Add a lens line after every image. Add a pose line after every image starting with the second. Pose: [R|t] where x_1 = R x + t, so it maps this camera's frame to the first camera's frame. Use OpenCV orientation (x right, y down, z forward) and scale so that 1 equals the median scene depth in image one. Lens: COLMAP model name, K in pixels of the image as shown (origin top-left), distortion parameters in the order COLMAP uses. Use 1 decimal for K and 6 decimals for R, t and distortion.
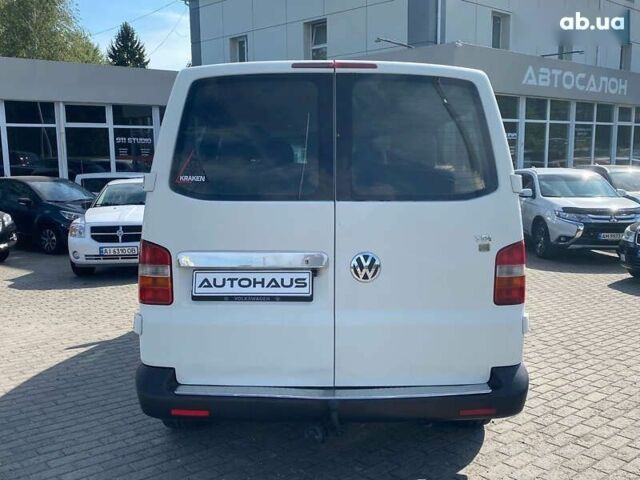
lens RADIAL K [[676.7, 0, 320.0], [0, 676.7, 240.0], [0, 0, 1]] dist [-0.005624, -0.006829]
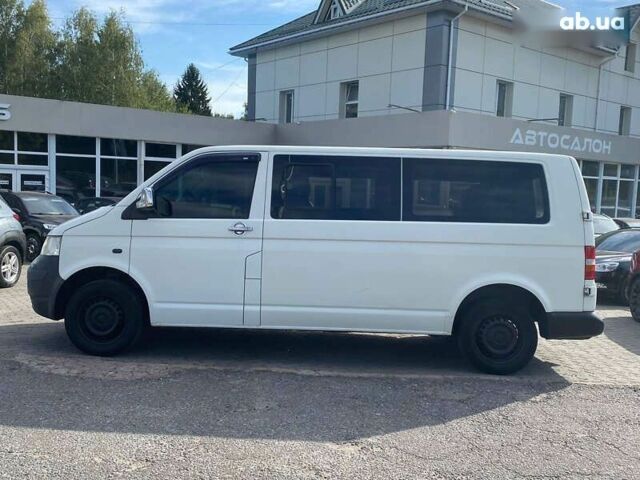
lens RADIAL K [[735.4, 0, 320.0], [0, 735.4, 240.0], [0, 0, 1]] dist [0.010262, -0.000523]
pose [[0.995105, 0.054849, -0.082200, 0.092384], [-0.059506, 0.996694, -0.055321, 0.049345], [0.078894, 0.059941, 0.995079, -0.429816]]
